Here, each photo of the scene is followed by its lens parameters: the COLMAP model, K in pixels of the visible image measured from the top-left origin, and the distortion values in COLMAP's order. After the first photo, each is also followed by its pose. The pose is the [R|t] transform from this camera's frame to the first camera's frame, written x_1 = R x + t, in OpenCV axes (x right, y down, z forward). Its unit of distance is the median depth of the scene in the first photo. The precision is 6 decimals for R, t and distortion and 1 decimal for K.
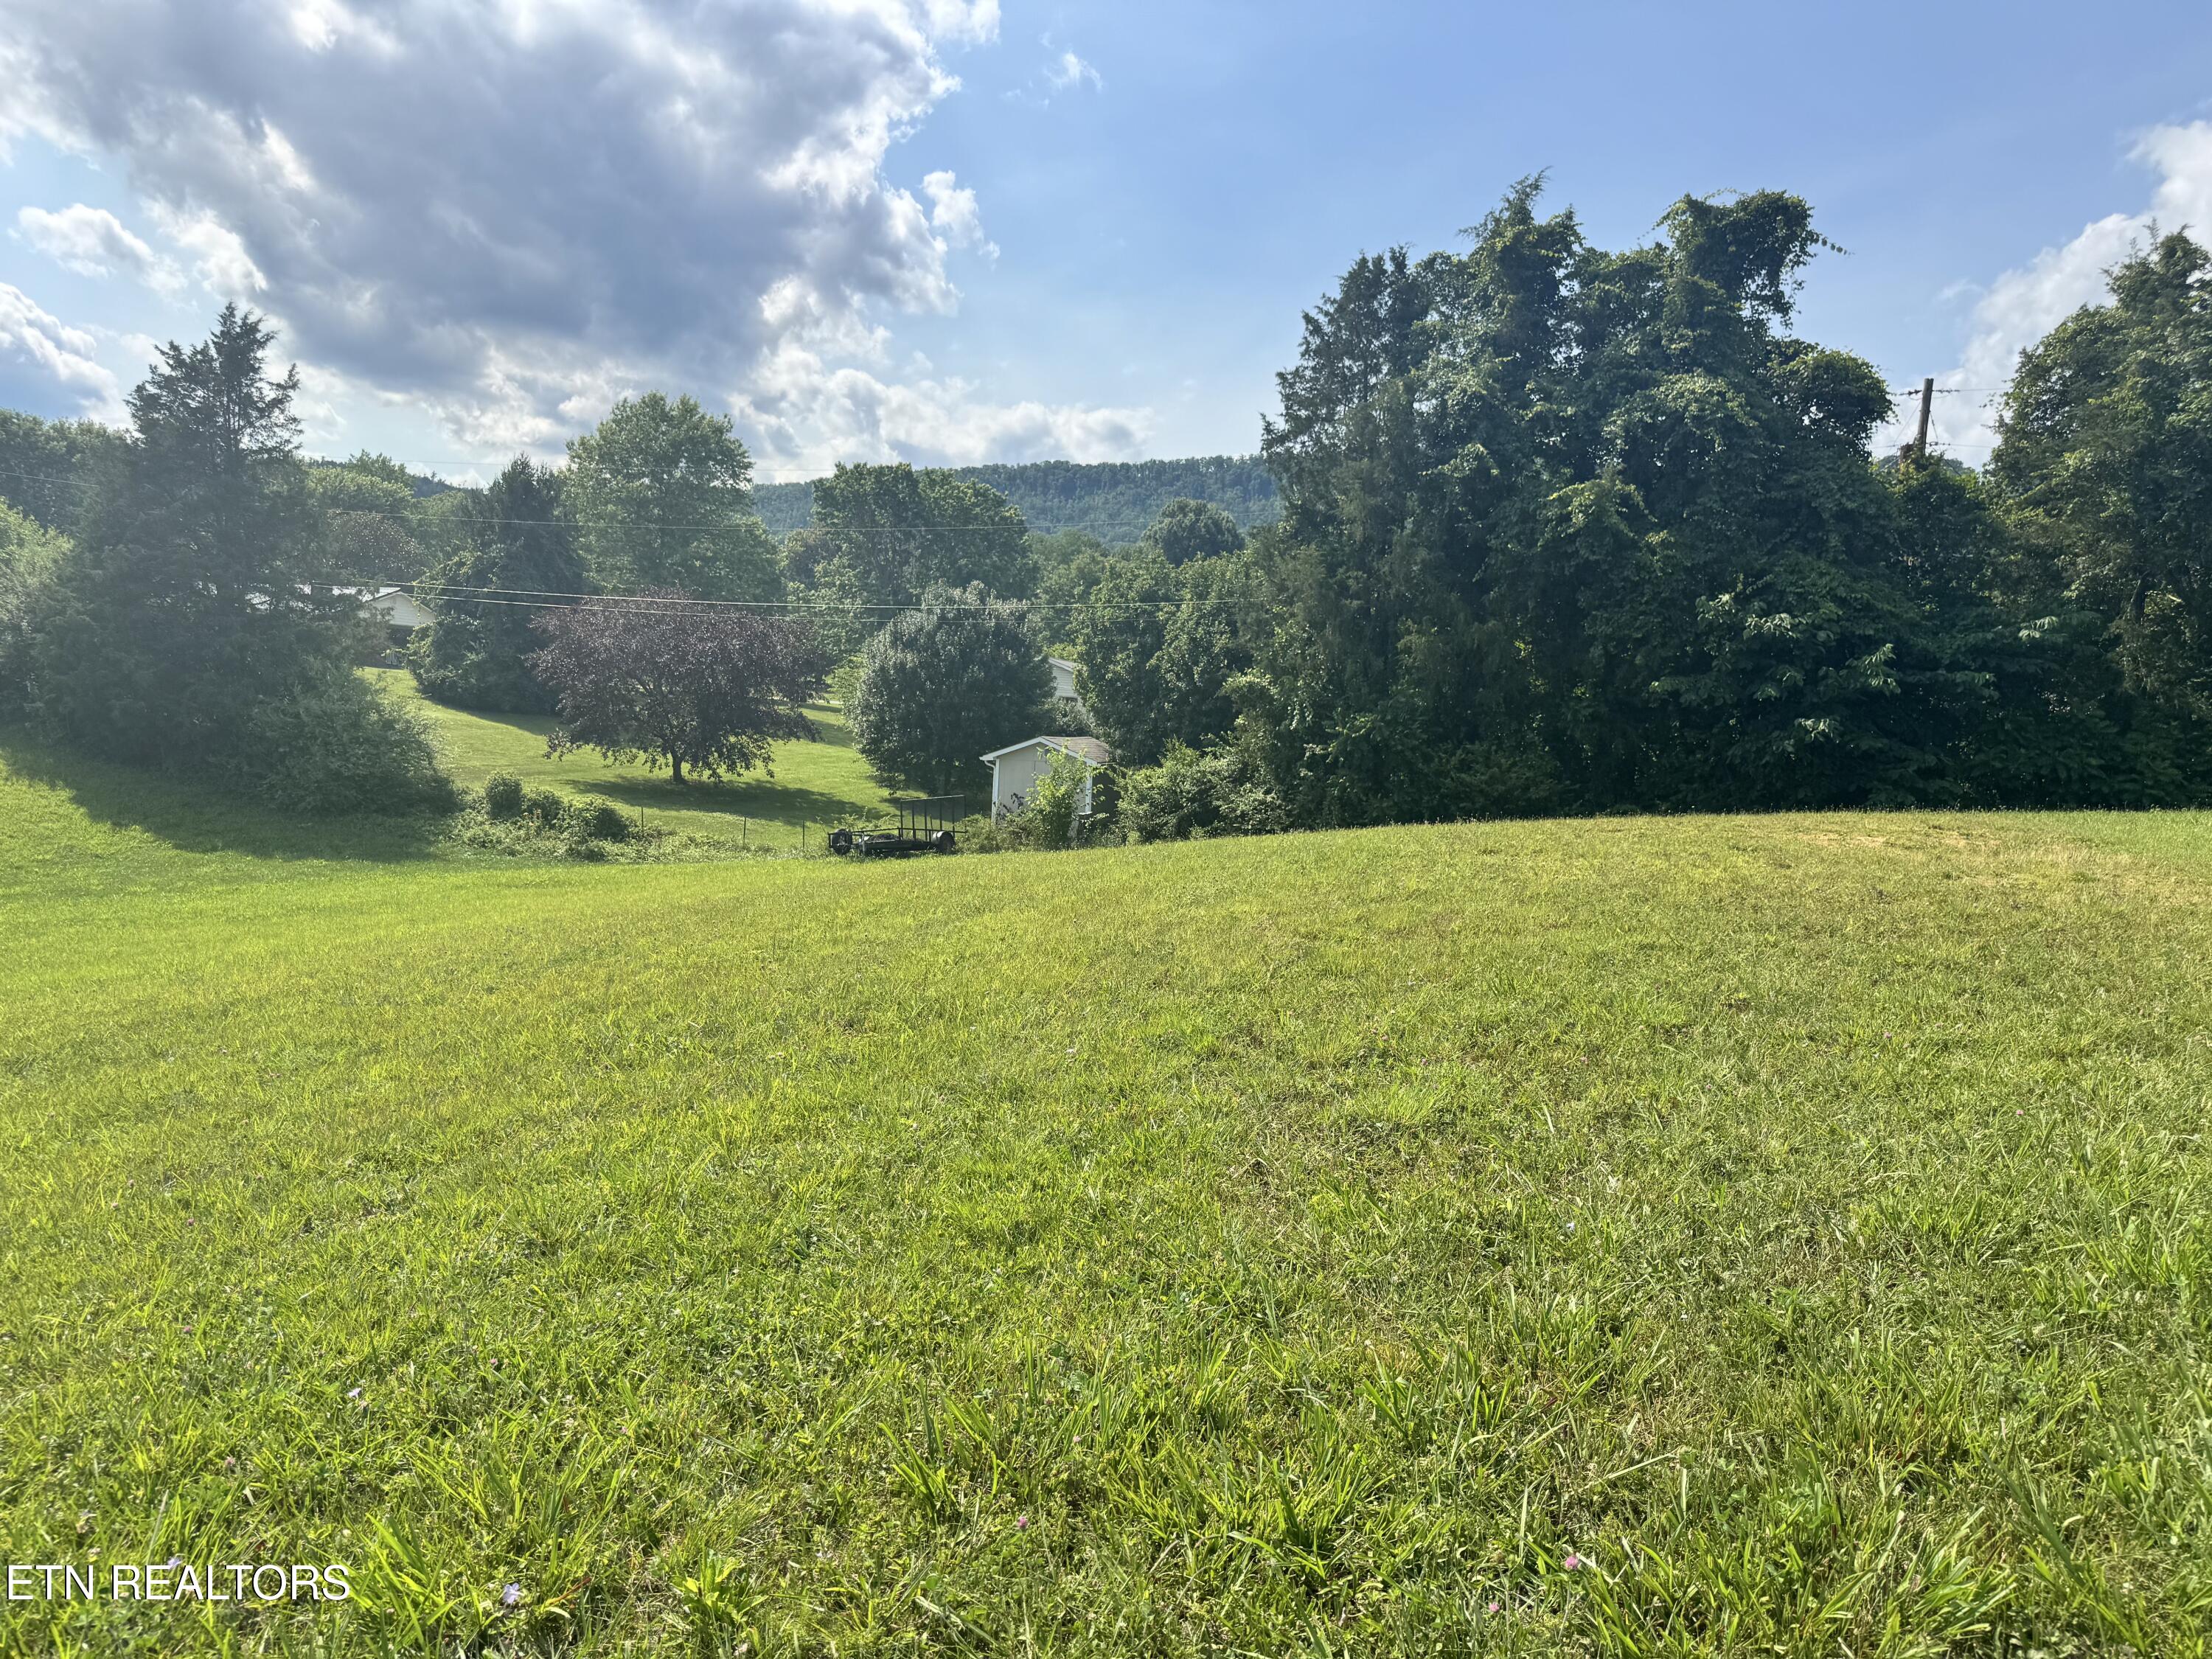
lens RADIAL K [[1588.3, 0, 1101.2], [0, 1588.3, 832.9], [0, 0, 1]] dist [0.139006, -0.191676]
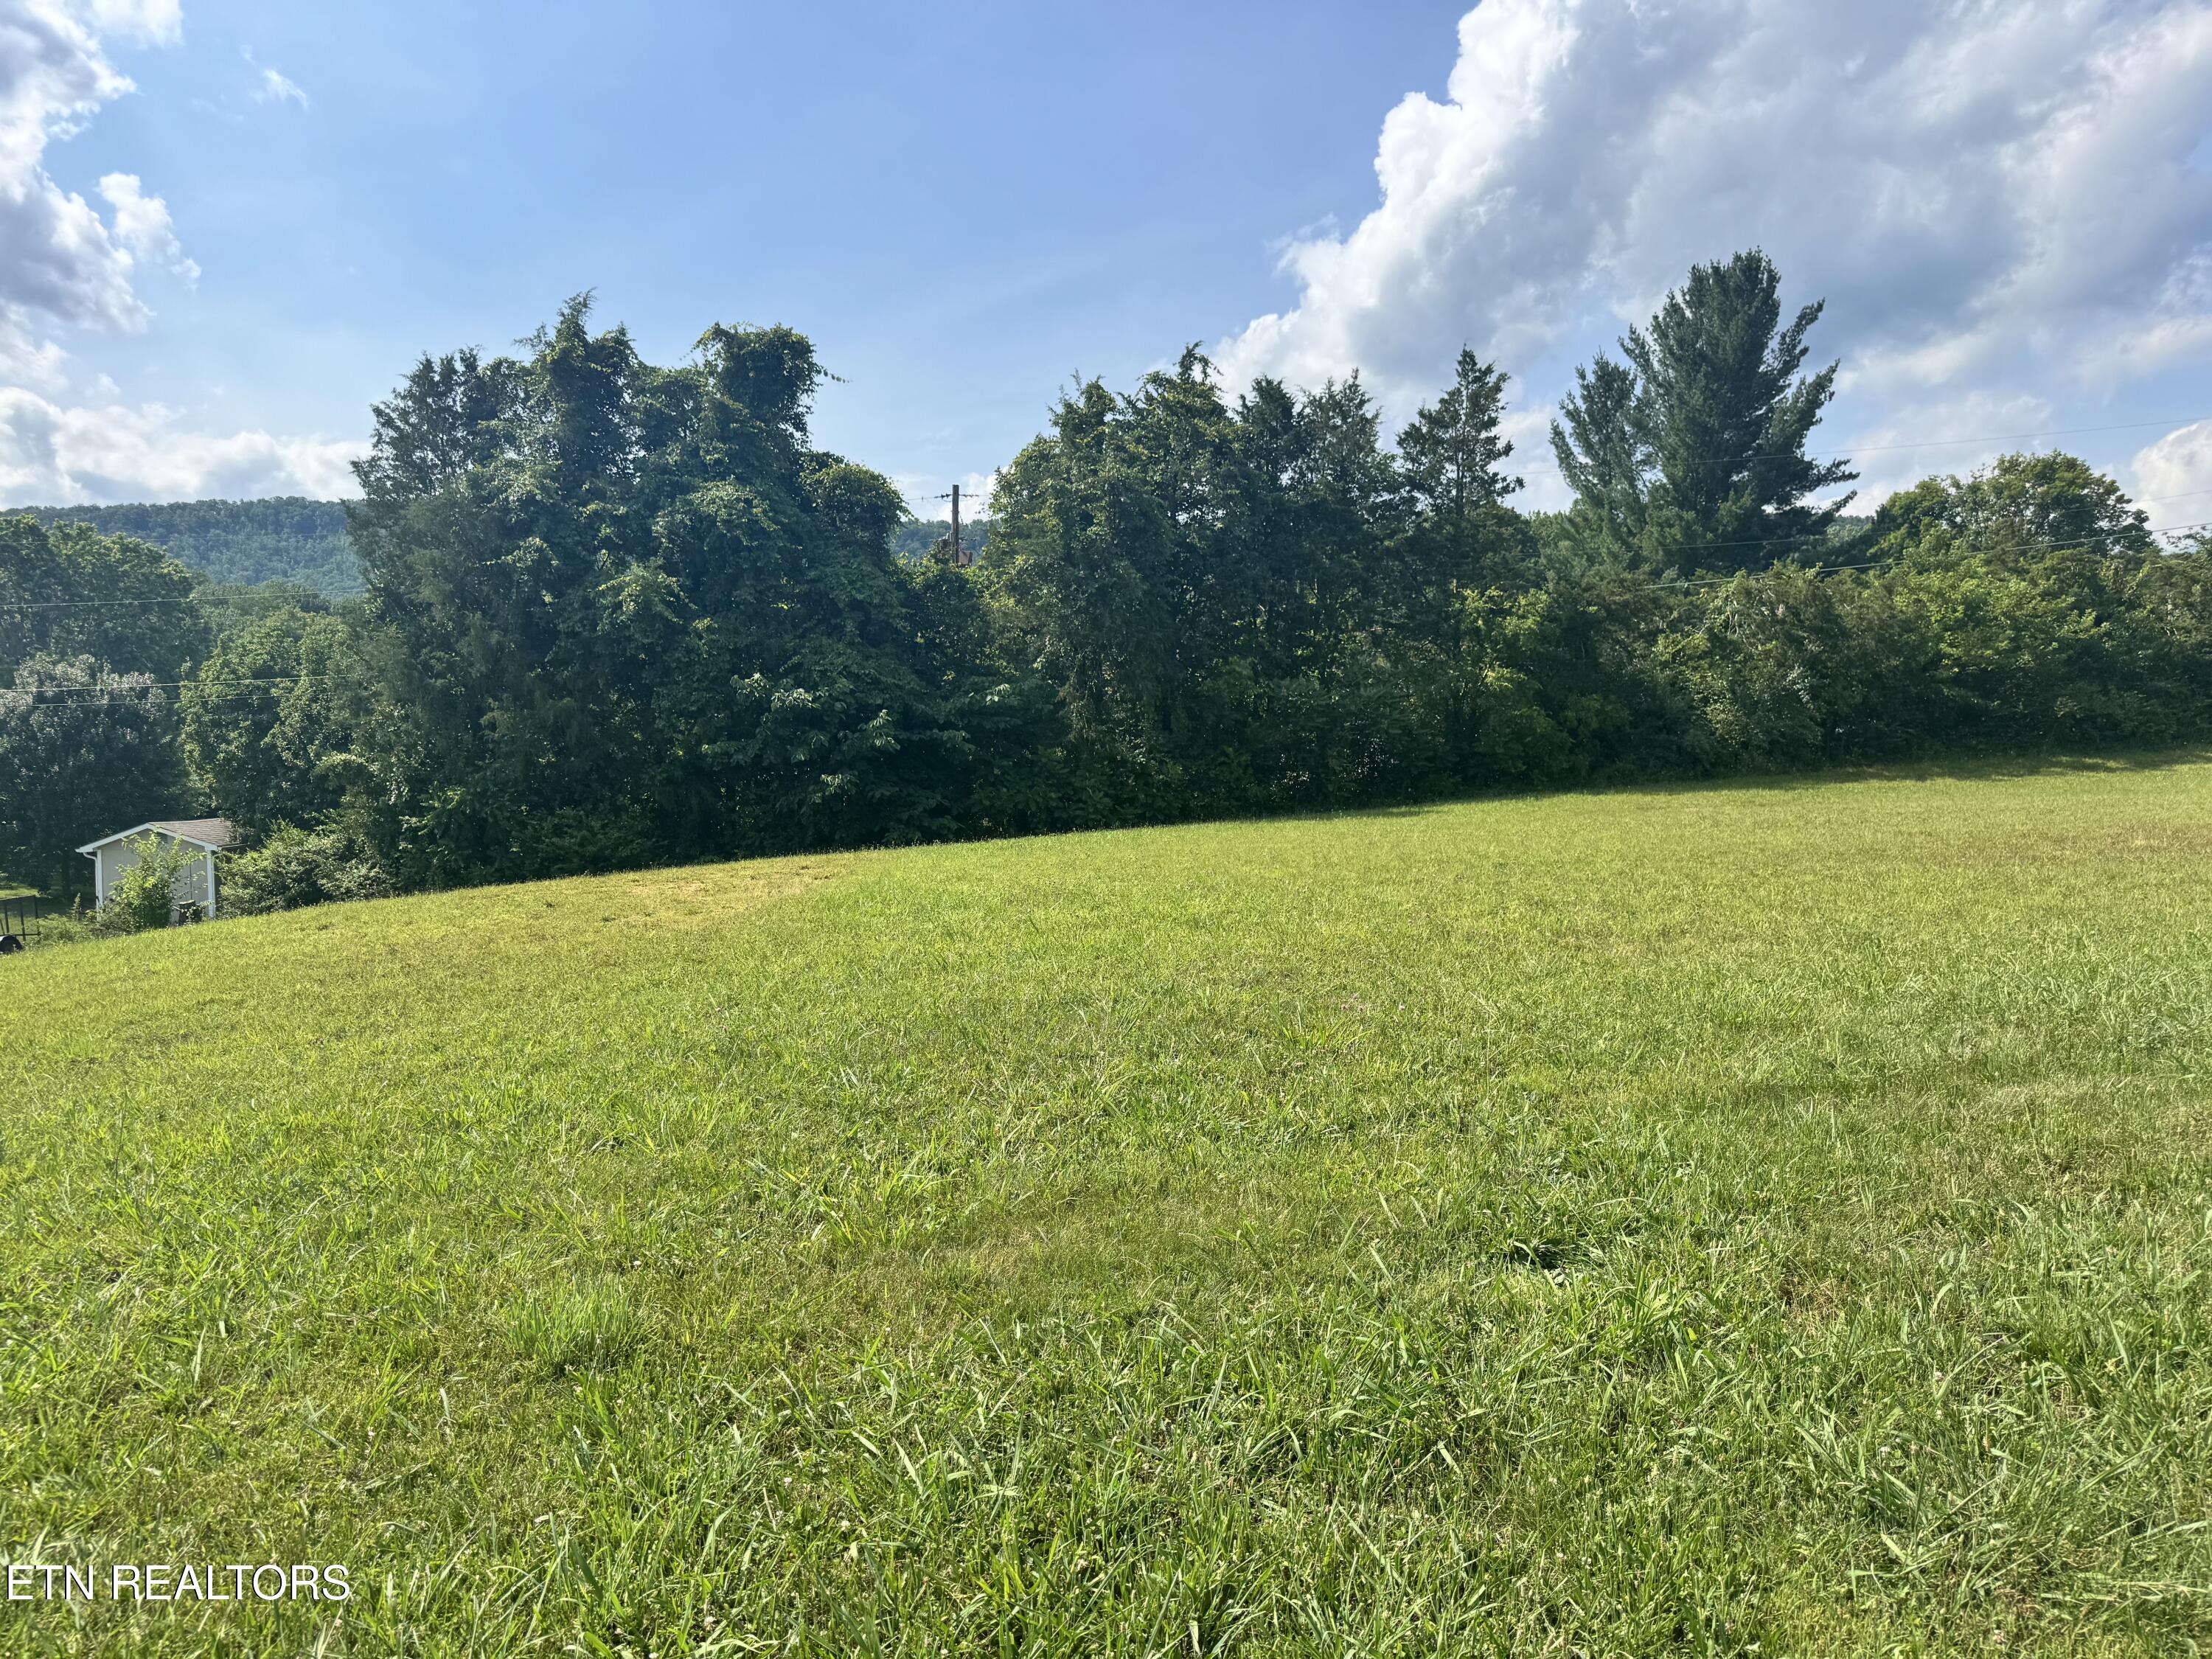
lens RADIAL K [[1566.9, 0, 1093.2], [0, 1566.9, 834.0], [0, 0, 1]] dist [0.040719, -0.040880]
pose [[0.906305, -0.069918, 0.416801, 0.103803], [0.080143, 0.996758, -0.007060, -0.002994], [-0.414956, 0.039802, 0.908970, -0.108134]]
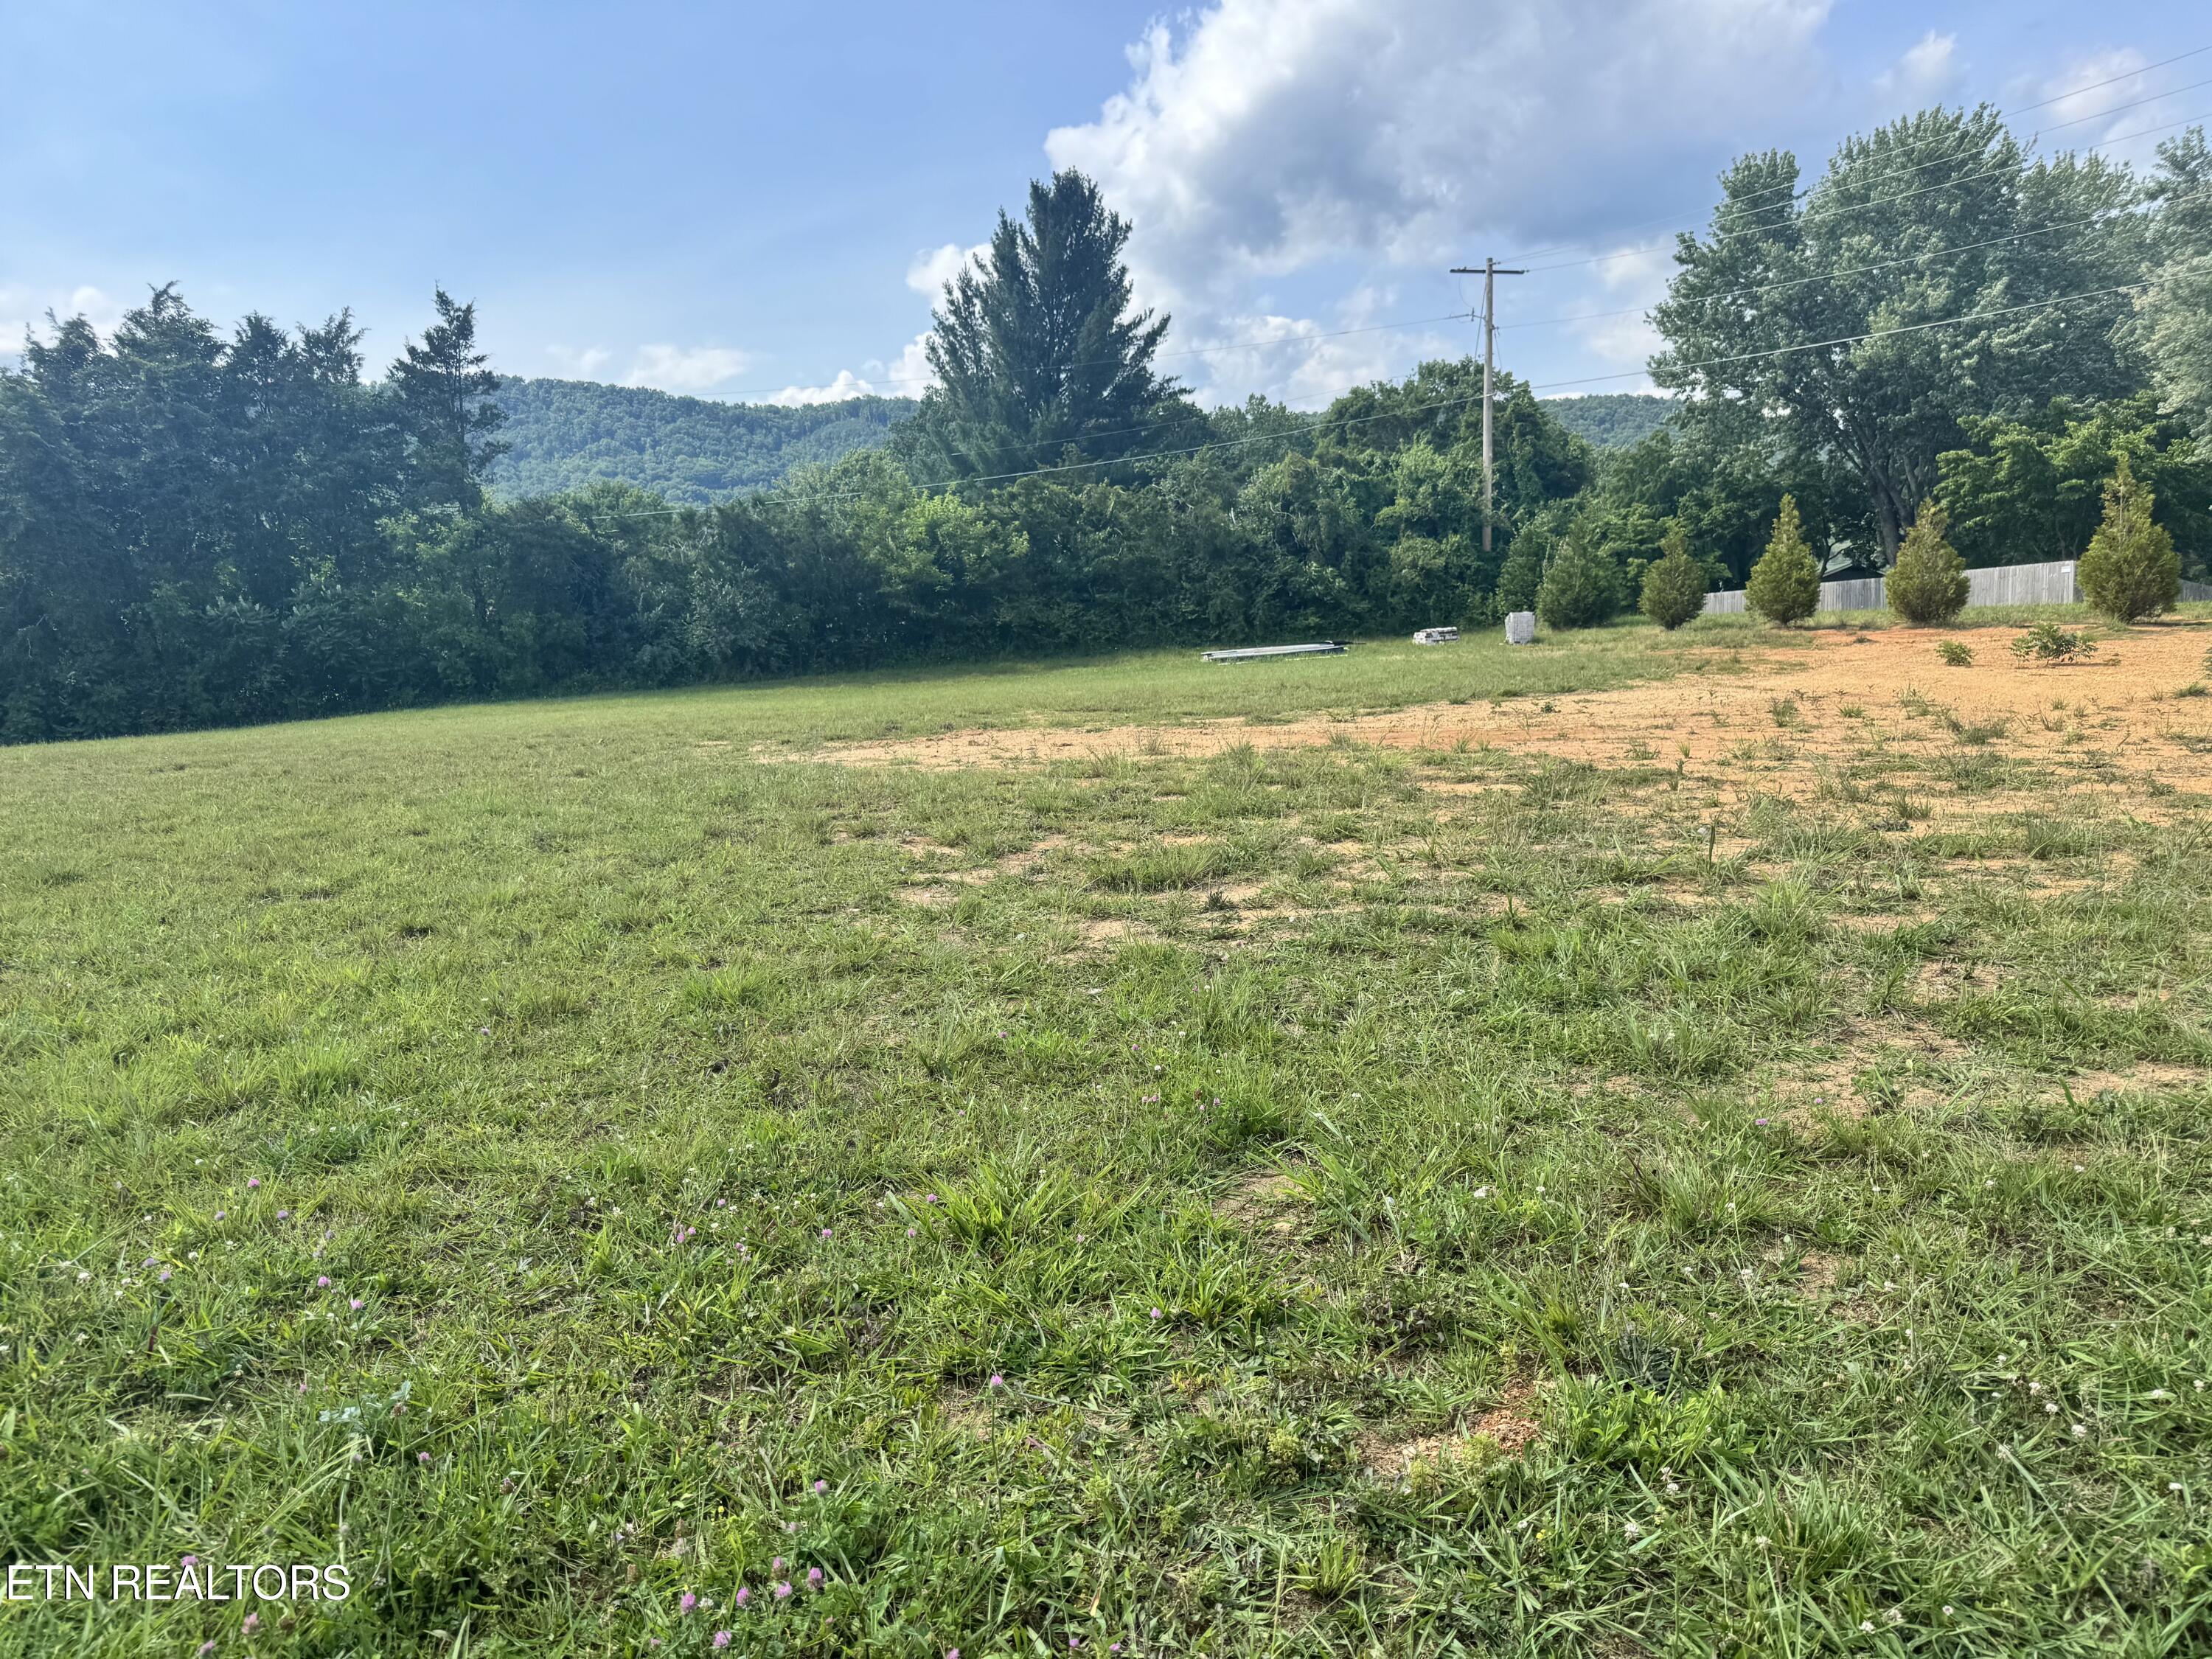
lens RADIAL K [[1531.5, 0, 1087.3], [0, 1531.5, 830.1], [0, 0, 1]] dist [0.126375, -0.205488]
pose [[0.861229, -0.125727, 0.492421, 0.623887], [0.103773, 0.992007, 0.071787, 0.042449], [-0.497510, -0.010725, 0.867392, -0.500250]]
